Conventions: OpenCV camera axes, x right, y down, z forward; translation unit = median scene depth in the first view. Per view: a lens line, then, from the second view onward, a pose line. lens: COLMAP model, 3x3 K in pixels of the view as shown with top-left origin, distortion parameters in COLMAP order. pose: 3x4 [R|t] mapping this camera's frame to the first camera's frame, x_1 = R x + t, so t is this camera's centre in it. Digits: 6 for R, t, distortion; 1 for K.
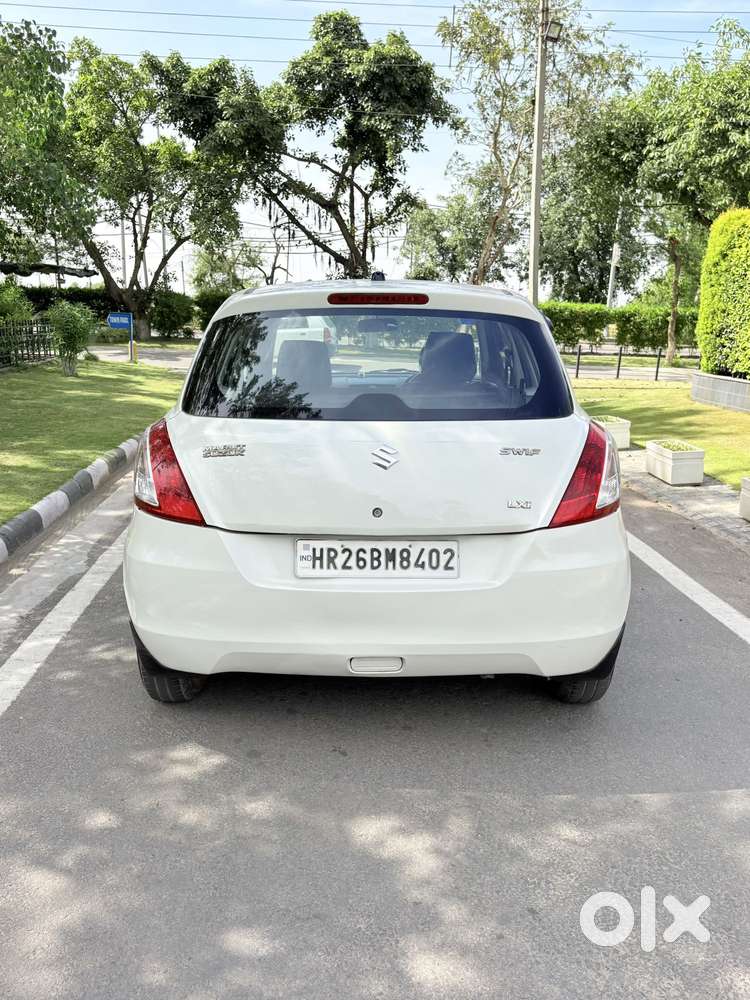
lens RADIAL K [[839.8, 0, 371.3], [0, 839.8, 535.4], [0, 0, 1]] dist [0.049697, -0.010163]
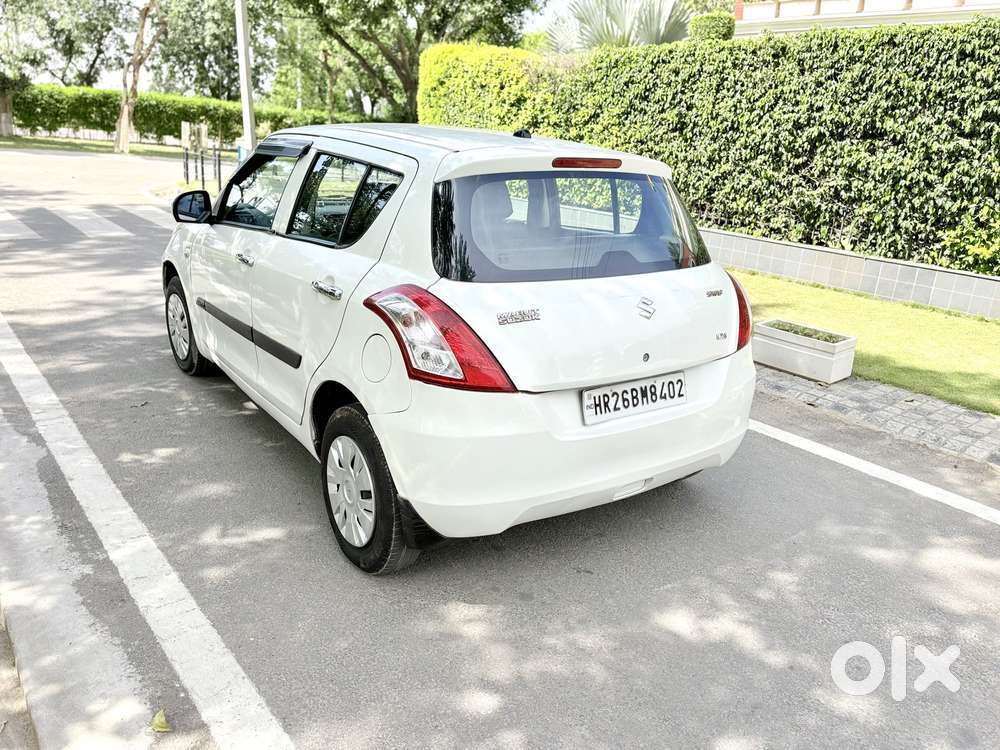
lens RADIAL K [[770.7, 0, 489.5], [0, 770.7, 354.6], [0, 0, 1]] dist [0.057265, -0.056512]
pose [[0.827558, -0.124559, 0.547387, -0.080454], [0.096842, 0.992132, 0.079352, -0.014641], [-0.552964, -0.012659, 0.833109, 0.026748]]
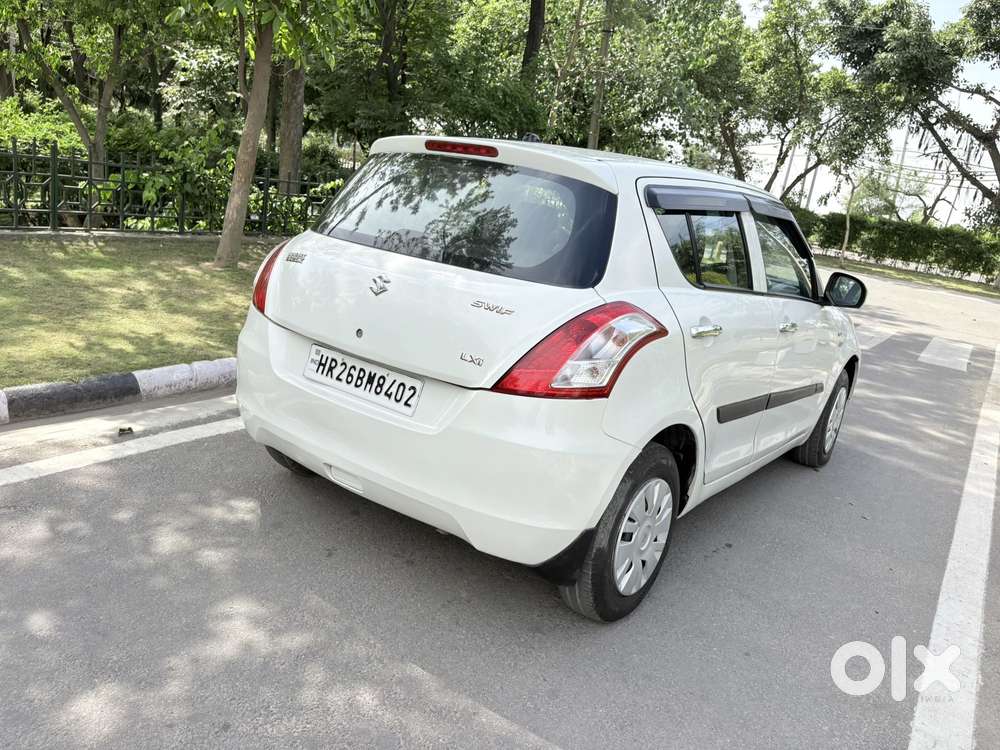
lens RADIAL K [[761.7, 0, 501.4], [0, 761.7, 363.0], [0, 0, 1]] dist [0.059793, -0.068998]
pose [[0.795712, 0.235937, -0.557832, 0.075707], [-0.278012, 0.960529, 0.009693, -0.005500], [0.538100, 0.147370, 0.829898, 0.032839]]
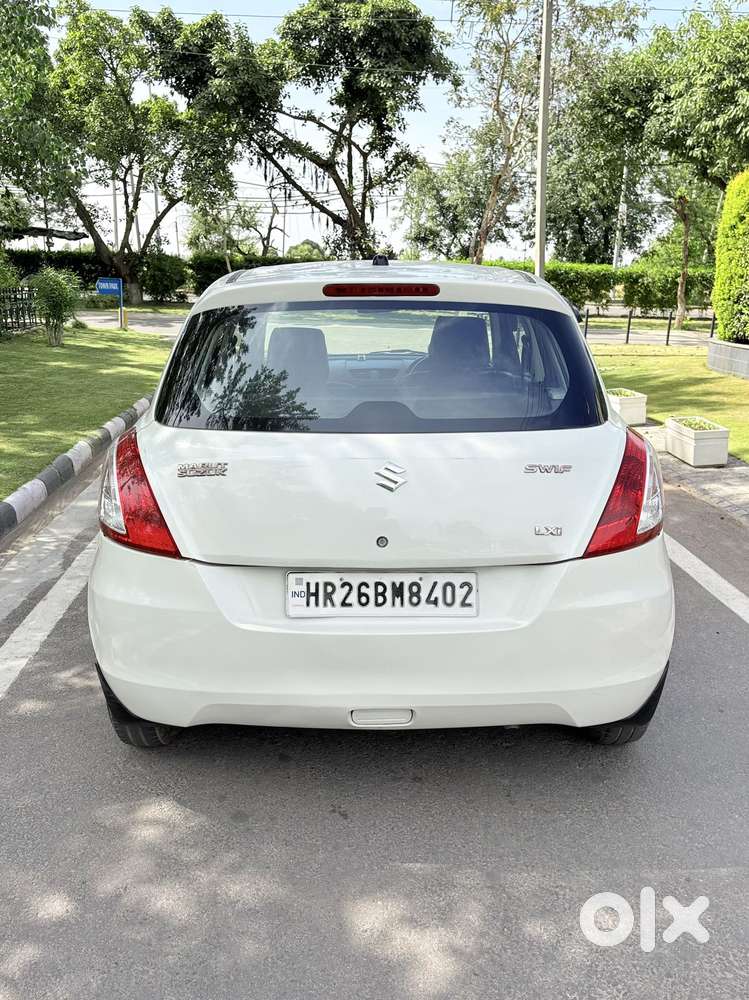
lens RADIAL K [[859.4, 0, 374.5], [0, 859.4, 500.0], [0, 0, 1]] dist [0.043503, -0.000932]
pose [[0.999977, -0.006069, 0.003110, -0.000323], [0.006070, 0.999981, -0.000589, -0.007542], [-0.003106, 0.000608, 0.999995, 0.013899]]
